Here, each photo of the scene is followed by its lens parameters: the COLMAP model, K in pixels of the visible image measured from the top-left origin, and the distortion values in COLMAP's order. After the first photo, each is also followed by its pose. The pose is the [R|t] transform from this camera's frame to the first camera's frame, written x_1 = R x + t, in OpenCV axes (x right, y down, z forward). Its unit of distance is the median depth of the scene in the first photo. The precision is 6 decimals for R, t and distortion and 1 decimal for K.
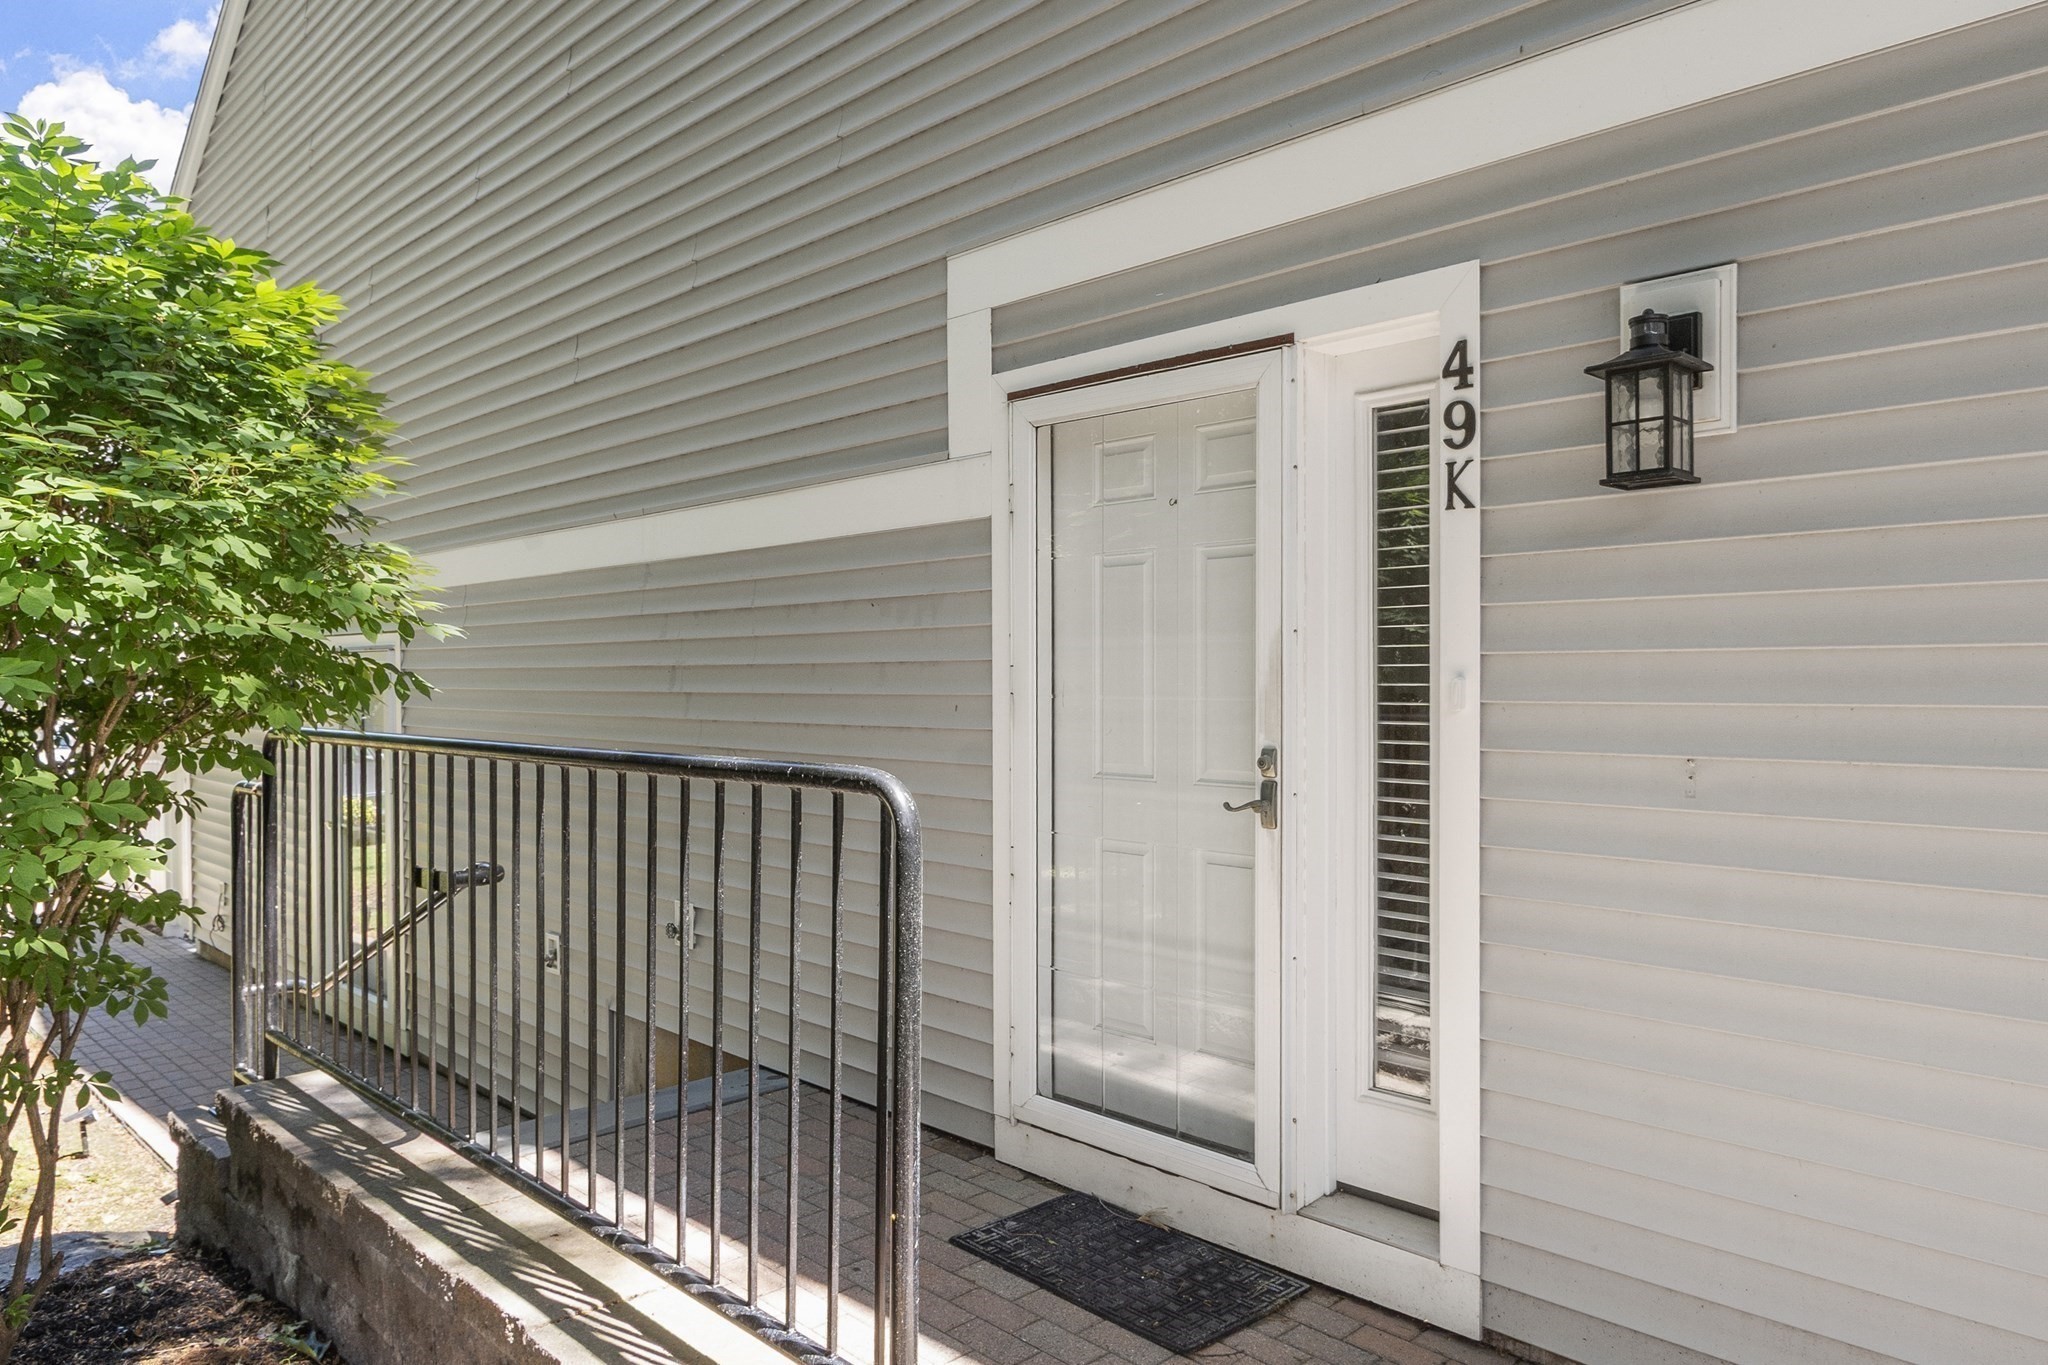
lens RADIAL K [[1315.9, 0, 1025.5], [0, 1315.9, 680.9], [0, 0, 1]] dist [0.001505, 0.000114]
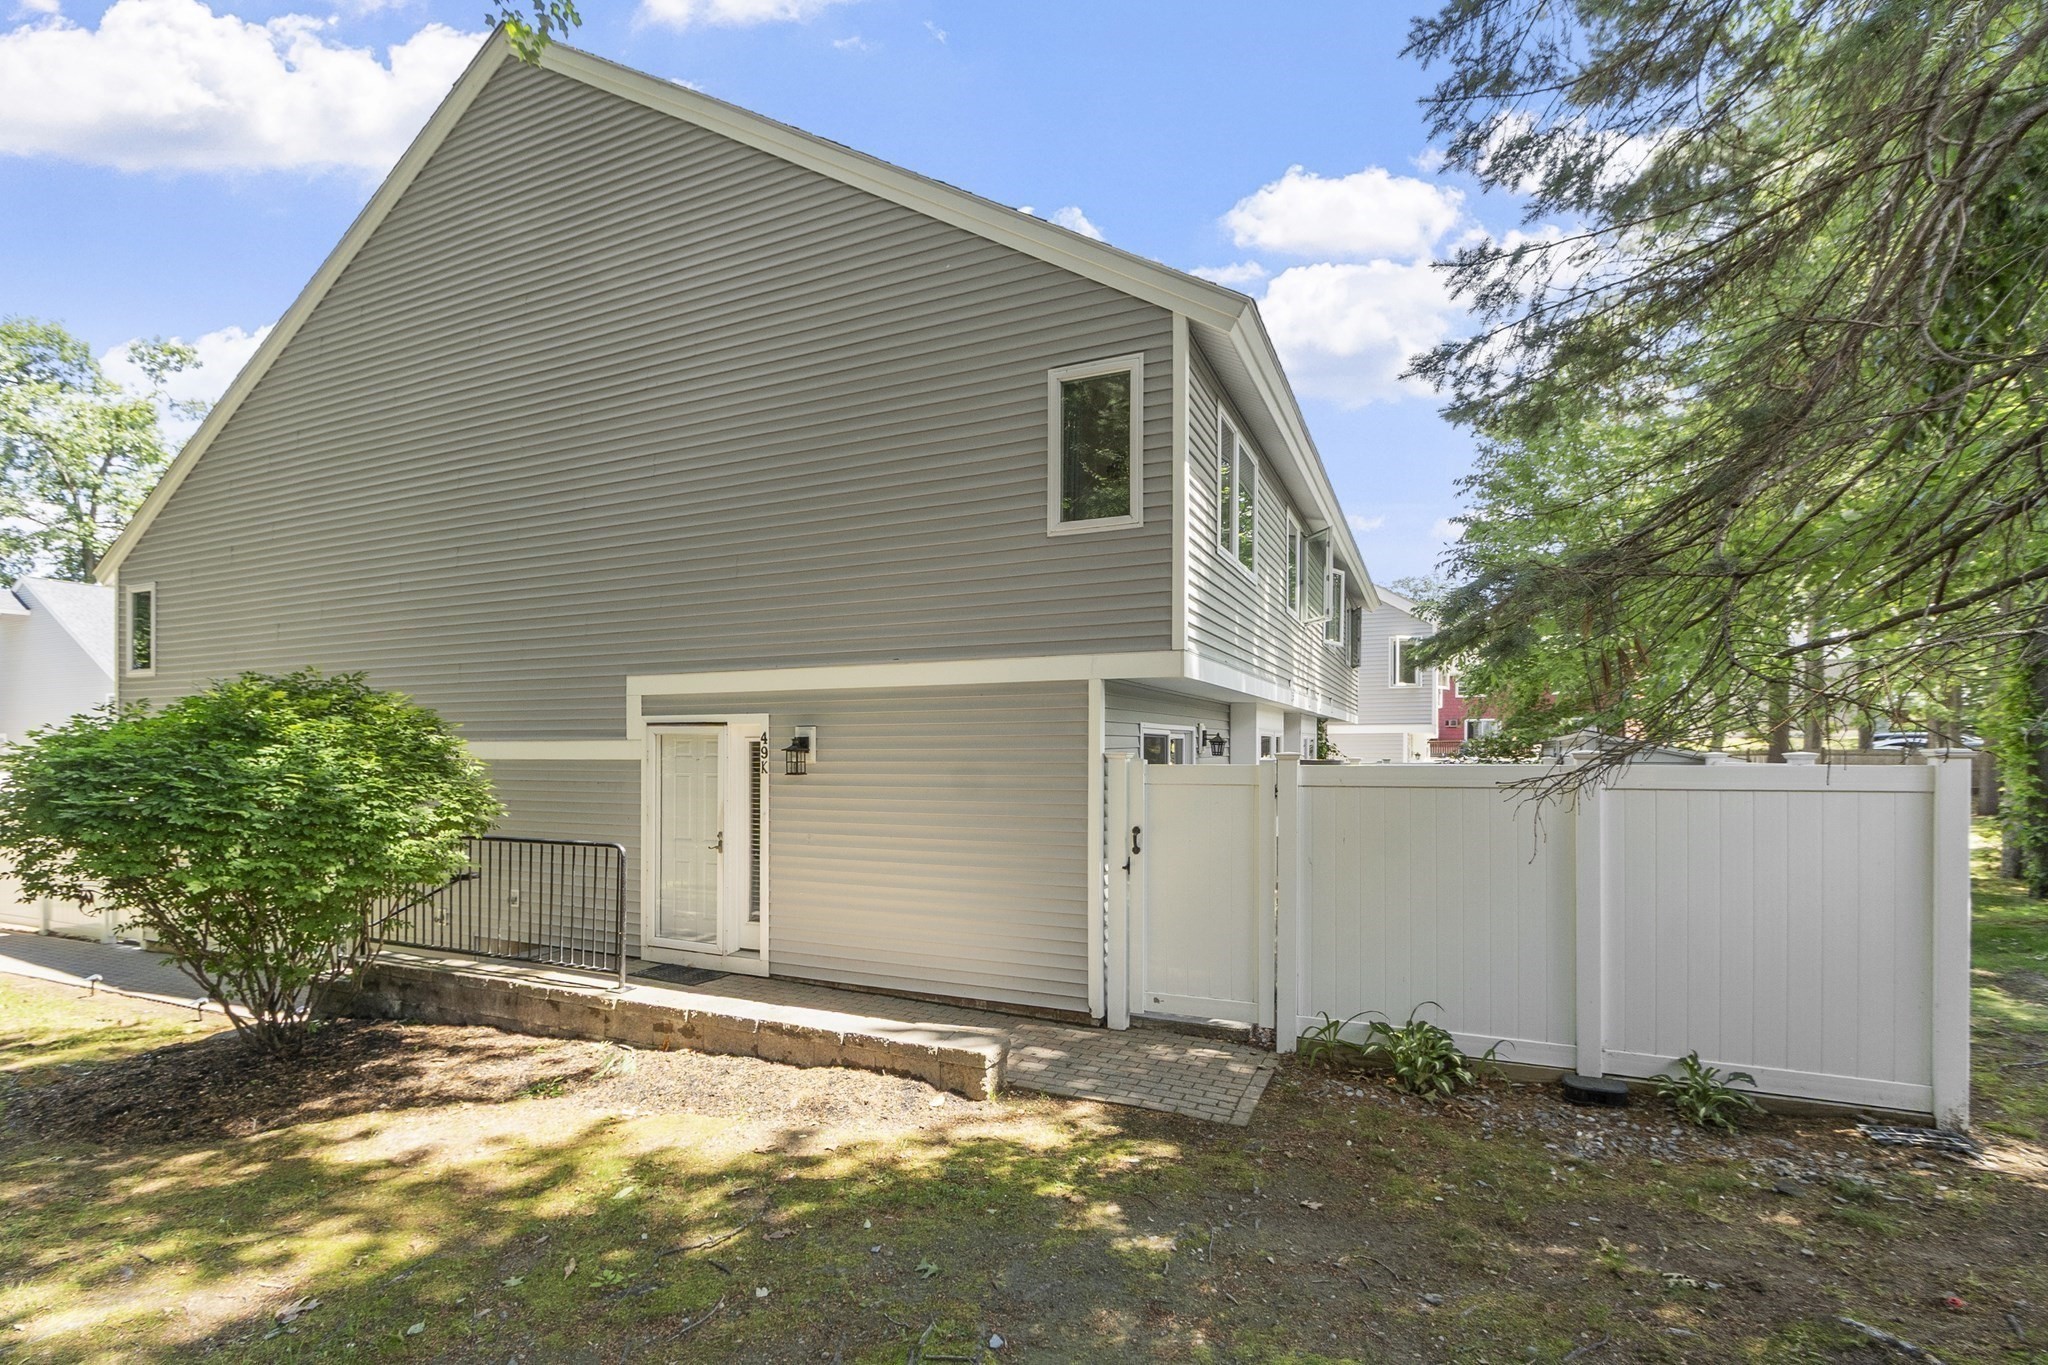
lens RADIAL K [[921.8, 0, 1022.2], [0, 921.8, 740.8], [0, 0, 1]] dist [-0.000086, 0.000035]
pose [[0.934381, 0.005939, 0.356225, 0.051162], [-0.002175, 0.999937, -0.010967, -0.180741], [-0.356268, 0.009472, 0.934336, -1.760048]]
